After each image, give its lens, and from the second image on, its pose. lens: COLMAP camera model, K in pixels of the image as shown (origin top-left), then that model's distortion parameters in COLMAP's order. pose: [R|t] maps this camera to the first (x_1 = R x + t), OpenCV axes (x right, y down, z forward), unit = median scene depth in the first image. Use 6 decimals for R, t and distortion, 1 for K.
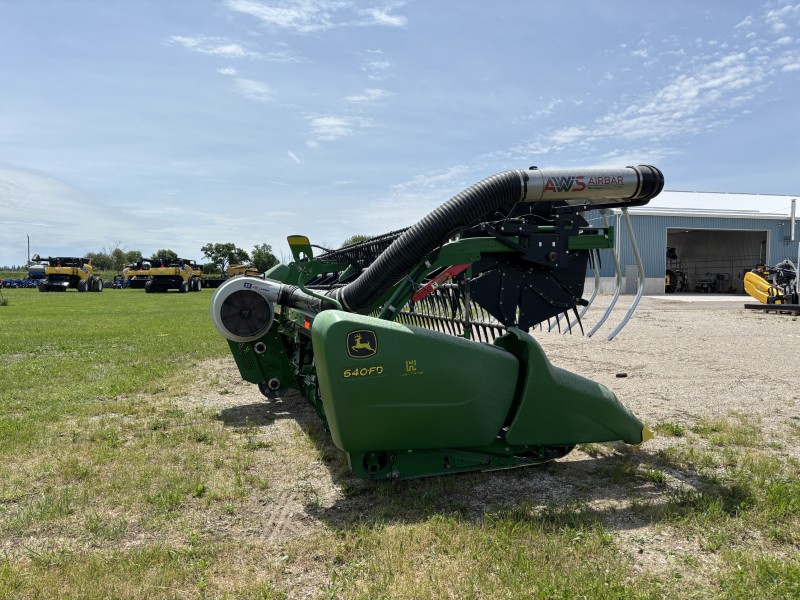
lens RADIAL K [[633.4, 0, 396.1], [0, 633.4, 300.1], [0, 0, 1]] dist [0.013353, -0.032747]
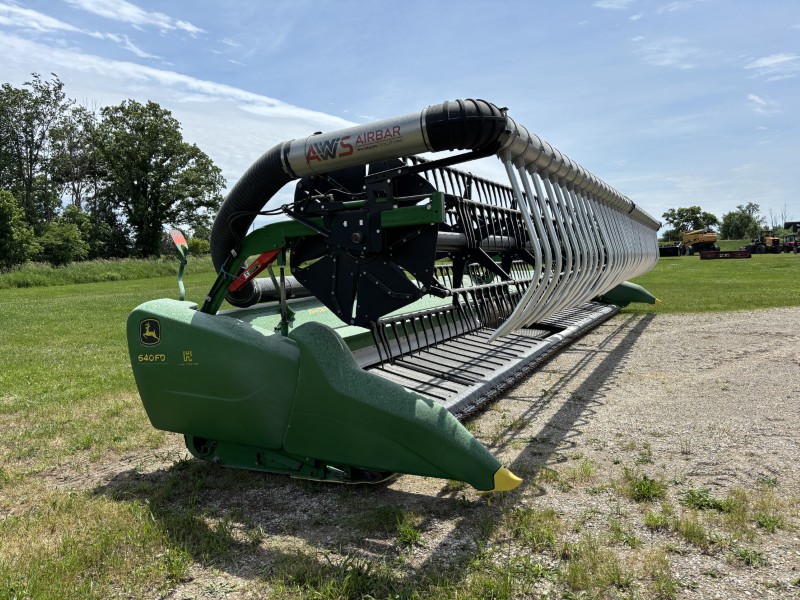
lens RADIAL K [[633.4, 0, 402.1], [0, 633.4, 306.6], [0, 0, 1]] dist [0.013353, -0.032747]
pose [[0.715123, 0.033366, -0.698202, 0.906984], [0.009696, 0.998291, 0.057637, -0.028667], [0.698931, -0.047987, 0.713577, 0.481156]]
